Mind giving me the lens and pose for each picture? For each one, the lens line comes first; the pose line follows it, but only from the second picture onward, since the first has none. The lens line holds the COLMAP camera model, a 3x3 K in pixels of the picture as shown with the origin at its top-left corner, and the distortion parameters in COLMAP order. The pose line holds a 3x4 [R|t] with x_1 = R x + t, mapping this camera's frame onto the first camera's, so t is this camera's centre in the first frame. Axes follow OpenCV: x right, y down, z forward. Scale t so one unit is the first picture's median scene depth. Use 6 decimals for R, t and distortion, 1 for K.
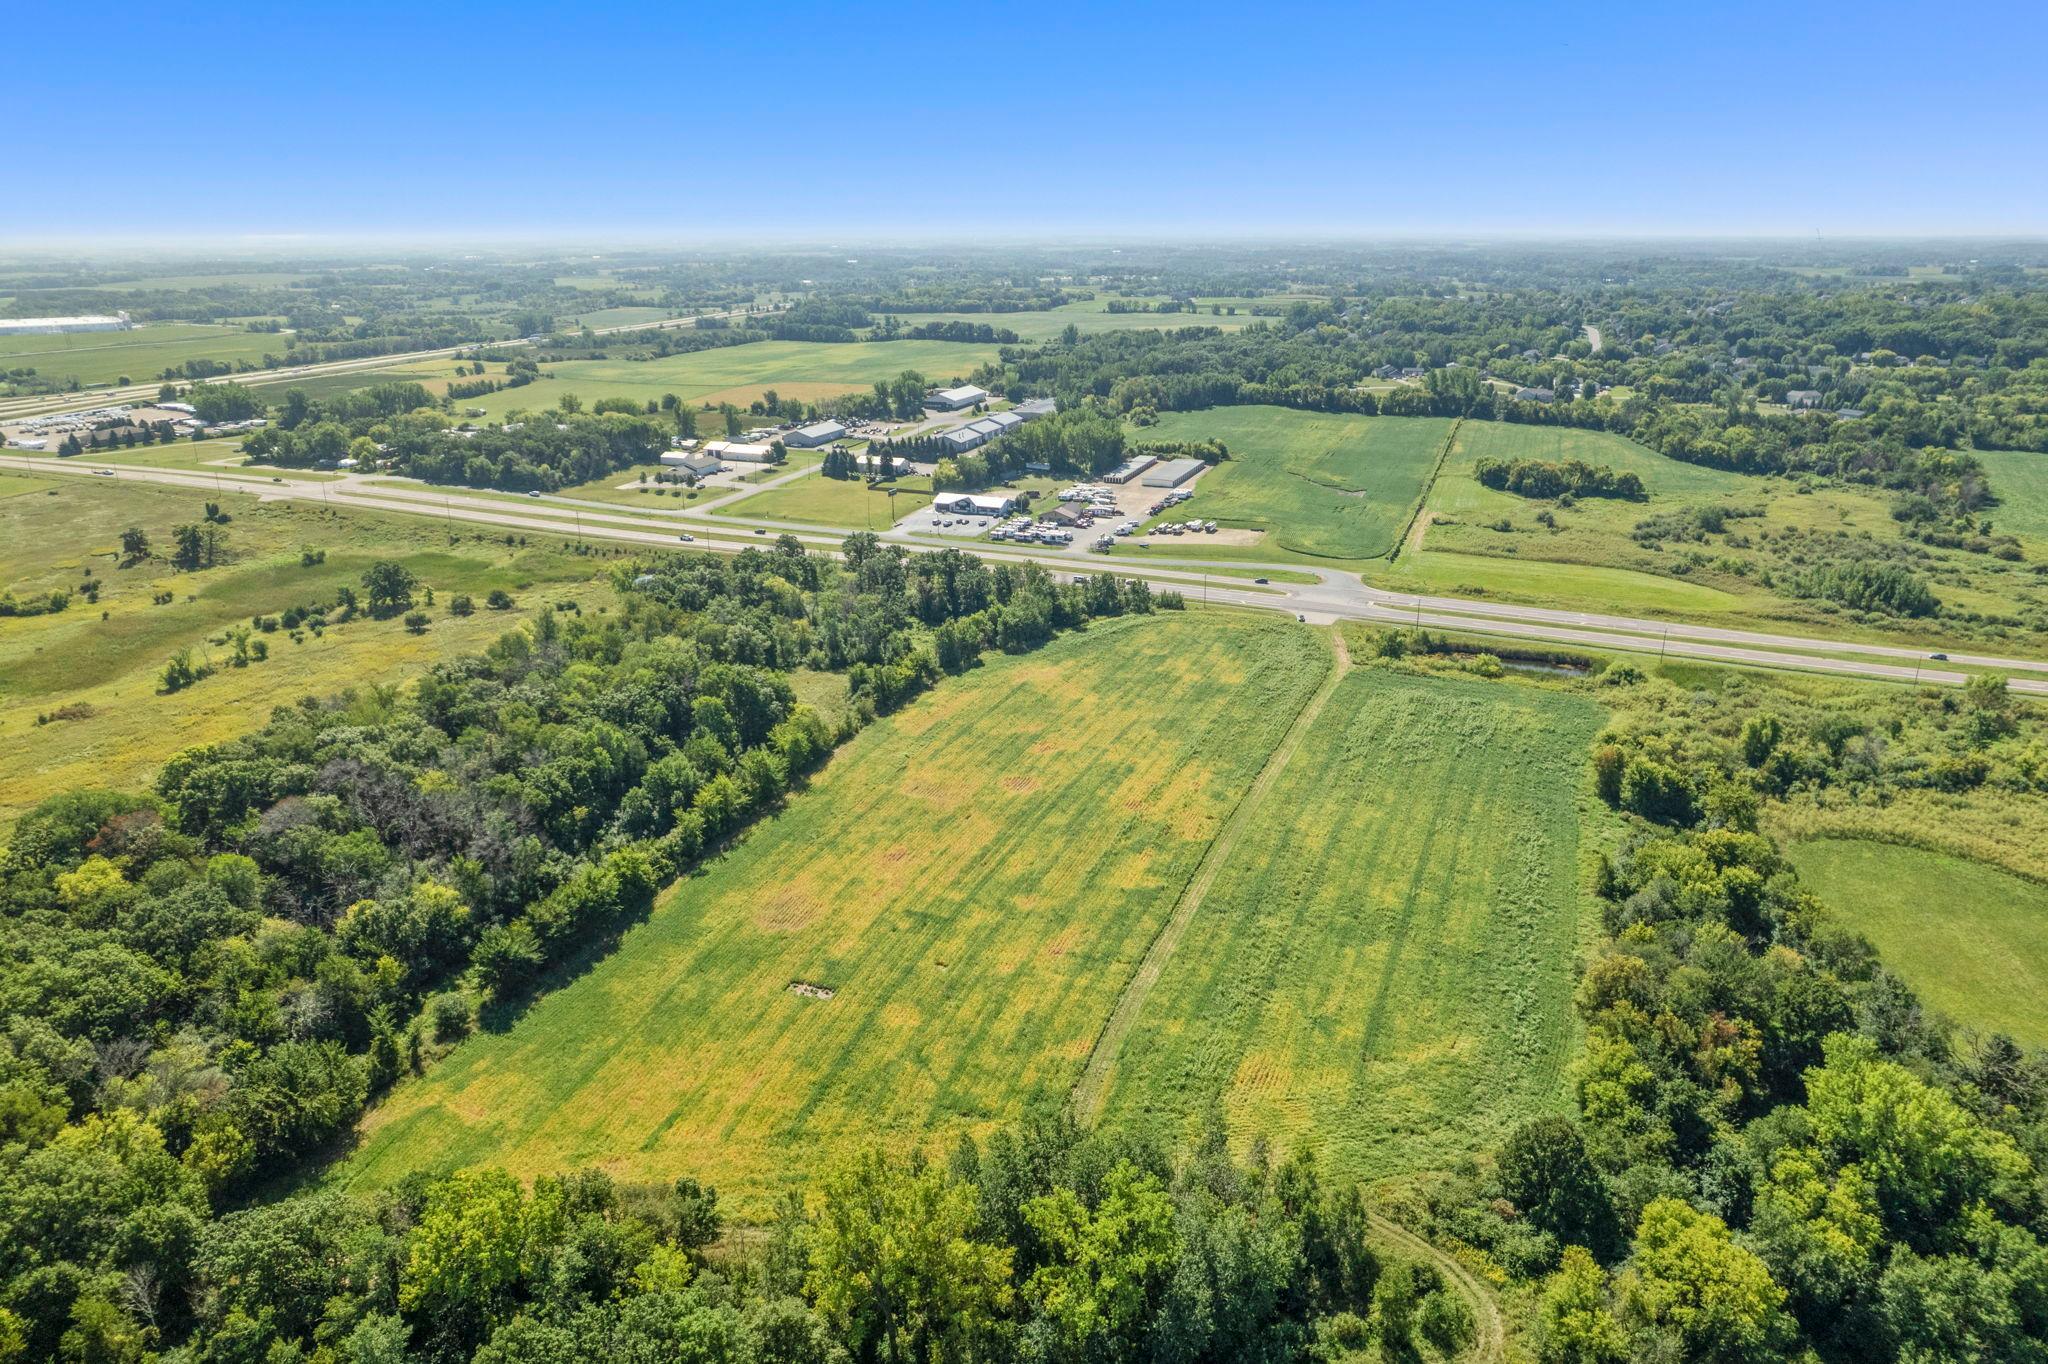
lens RADIAL K [[1315.8, 0, 1020.5], [0, 1315.8, 761.7], [0, 0, 1]] dist [-0.056657, 0.034932]
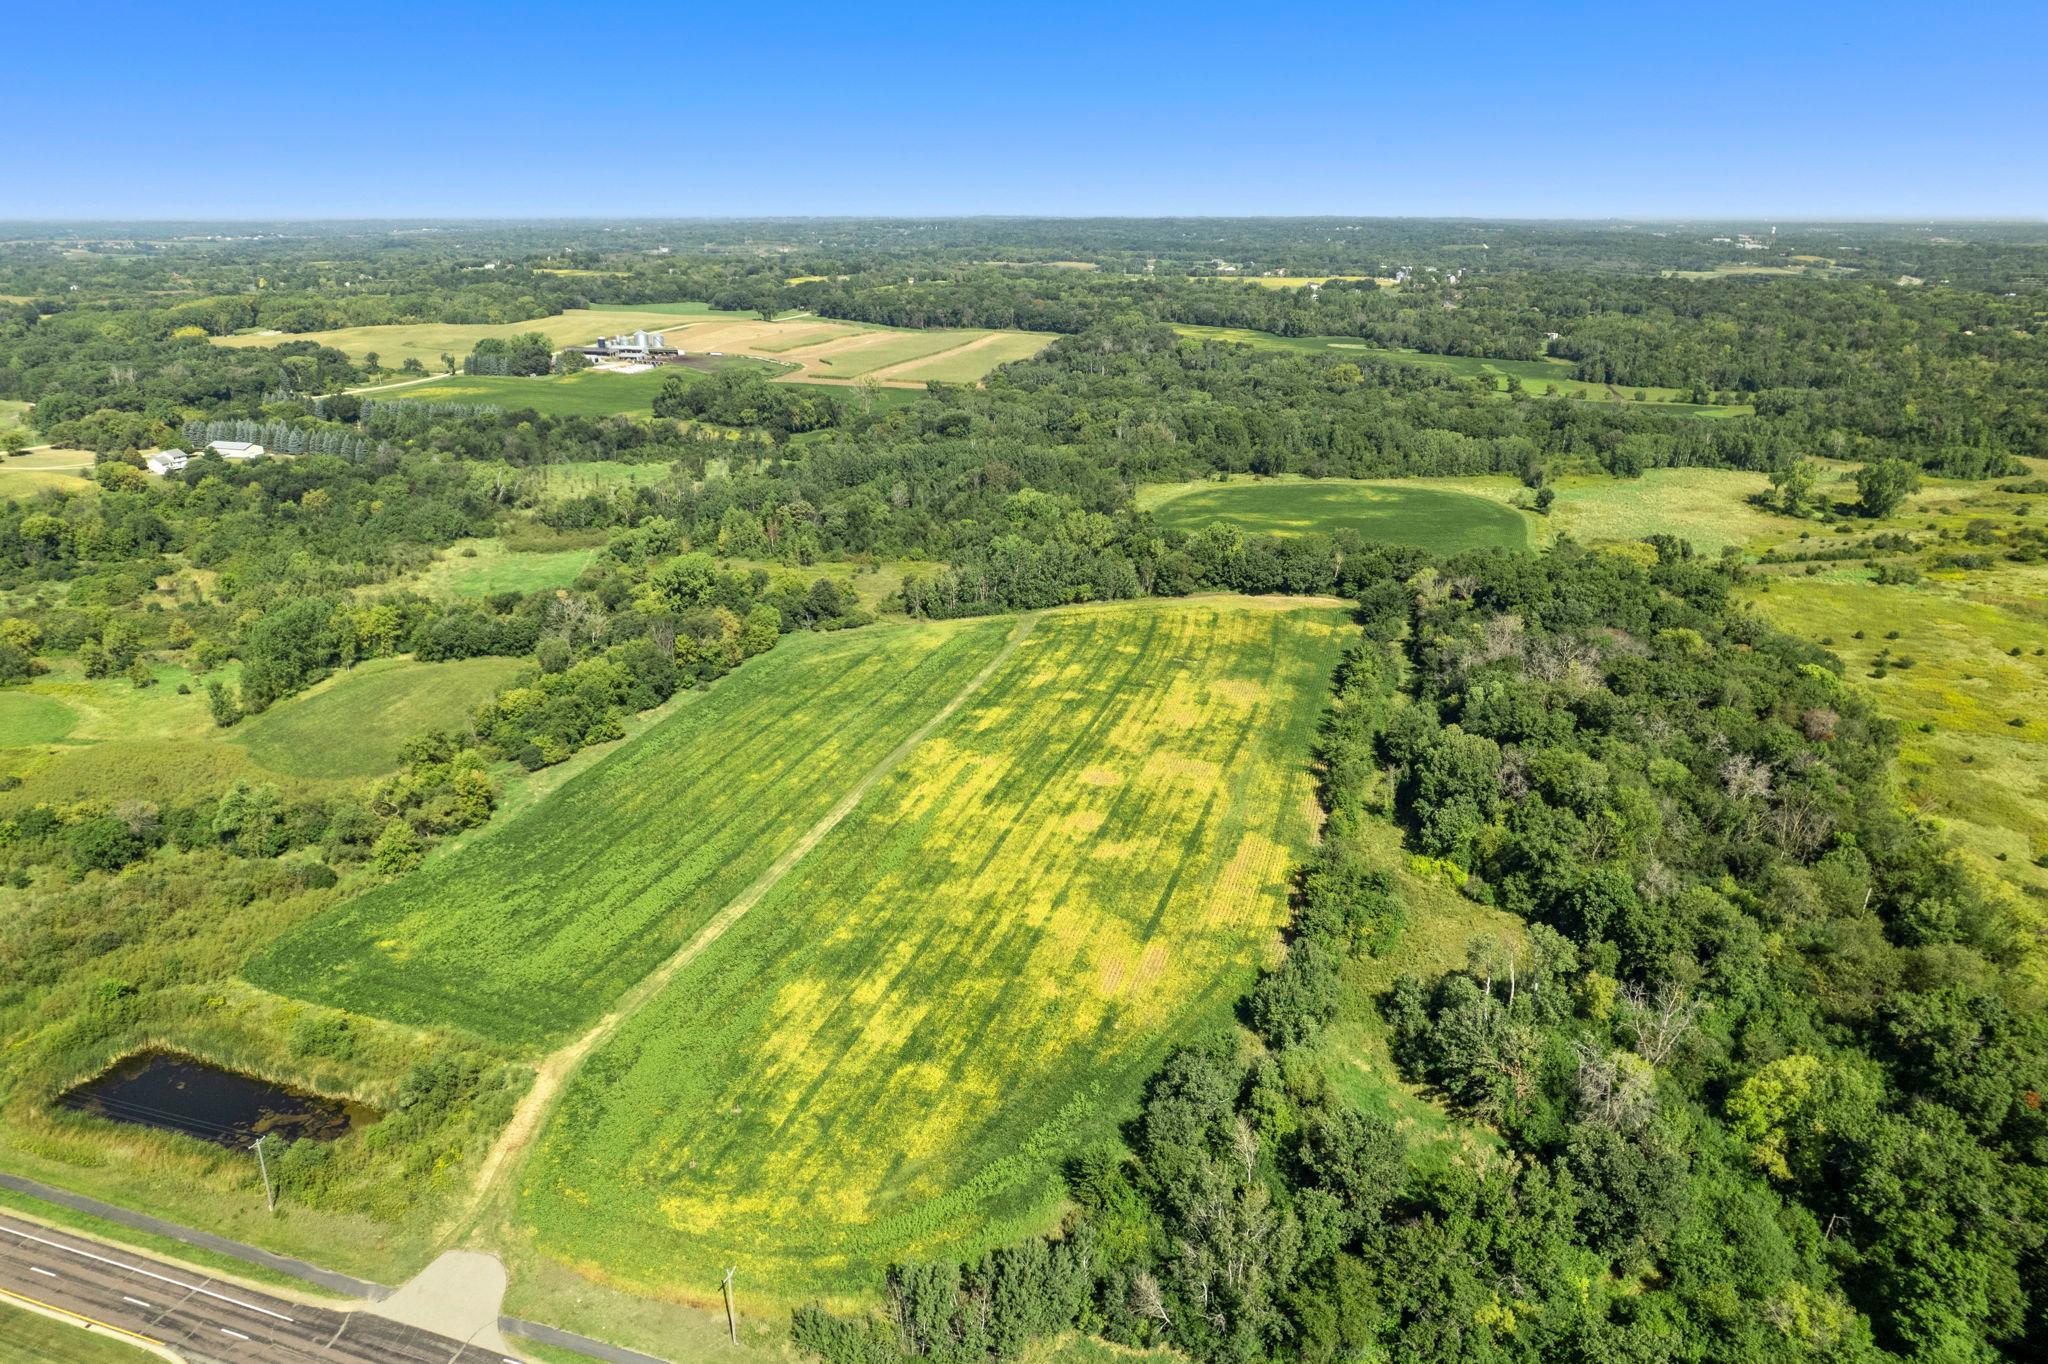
lens RADIAL K [[1315.8, 0, 1016.2], [0, 1315.8, 729.6], [0, 0, 1]] dist [-0.056657, 0.034932]
pose [[-0.997868, 0.023407, -0.060916, 0.093641], [-0.026011, 0.713441, 0.700233, -0.531636], [0.059851, 0.700325, -0.711311, 1.275877]]
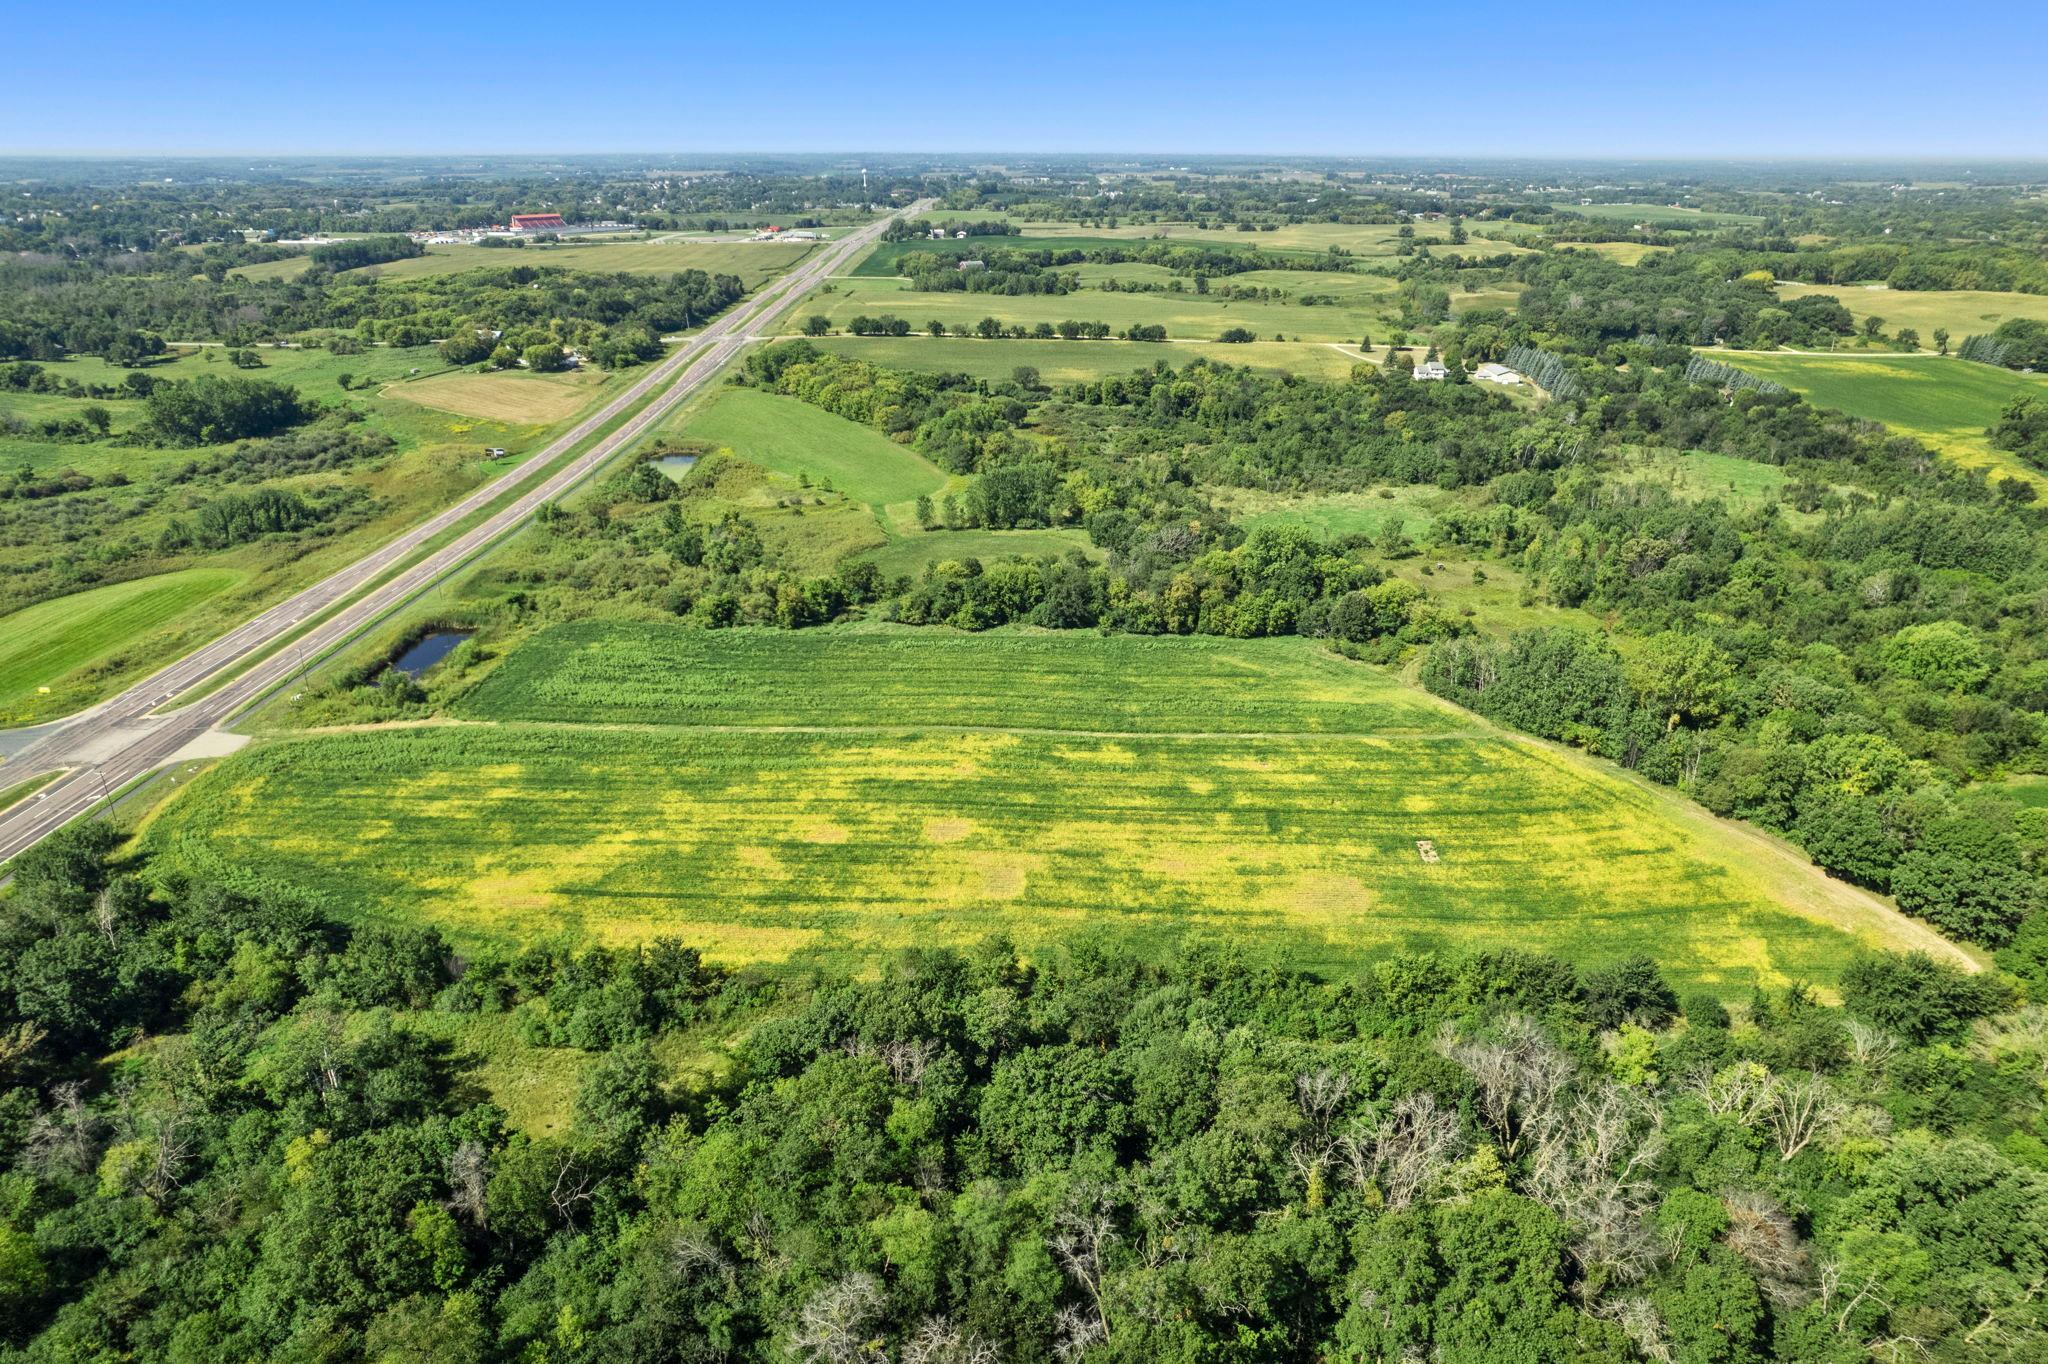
lens RADIAL K [[1315.8, 0, 1028.2], [0, 1315.8, 692.9], [0, 0, 1]] dist [-0.056657, 0.034932]
pose [[-0.338931, -0.363560, 0.867727, -0.542259], [0.361107, 0.801402, 0.476819, -0.329943], [-0.868750, 0.474951, -0.140336, 0.786226]]
